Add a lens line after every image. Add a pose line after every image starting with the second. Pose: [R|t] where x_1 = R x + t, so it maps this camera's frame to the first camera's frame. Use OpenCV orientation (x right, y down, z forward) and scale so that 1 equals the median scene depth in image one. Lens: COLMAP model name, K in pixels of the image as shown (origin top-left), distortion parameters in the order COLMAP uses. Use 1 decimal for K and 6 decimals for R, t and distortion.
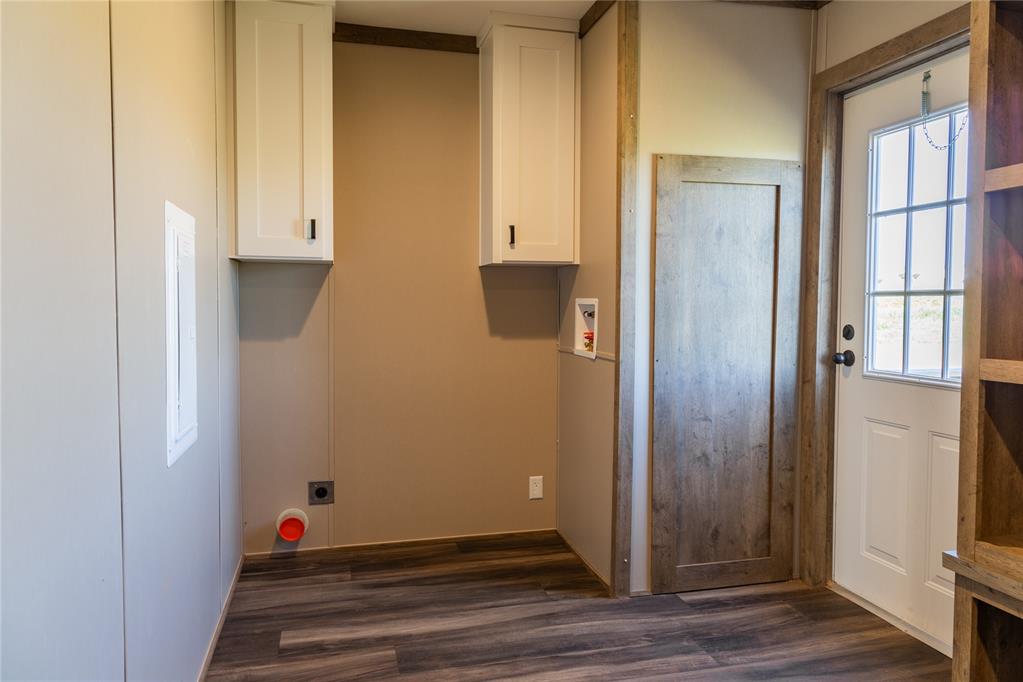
lens RADIAL K [[697.0, 0, 509.3], [0, 697.0, 336.1], [0, 0, 1]] dist [-0.001006, 0.007237]
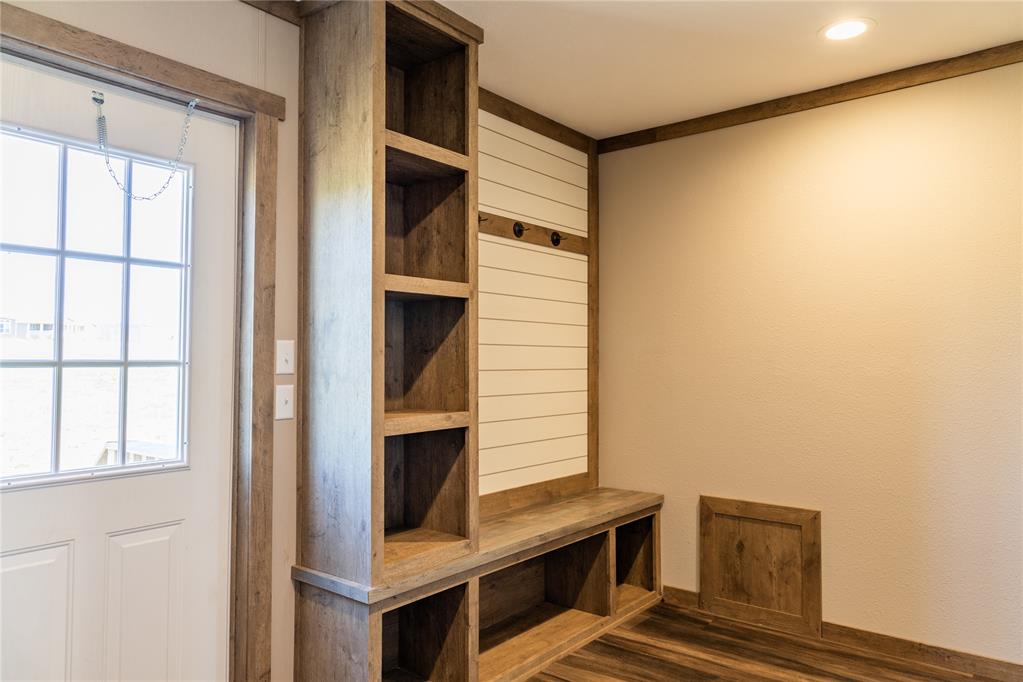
lens RADIAL K [[697.0, 0, 518.9], [0, 697.0, 340.8], [0, 0, 1]] dist [-0.001006, 0.007237]
pose [[-0.606482, 0.016495, 0.794926, -0.312923], [0.032167, 0.999475, 0.003802, -0.070443], [-0.794446, 0.027876, -0.606695, 1.020602]]
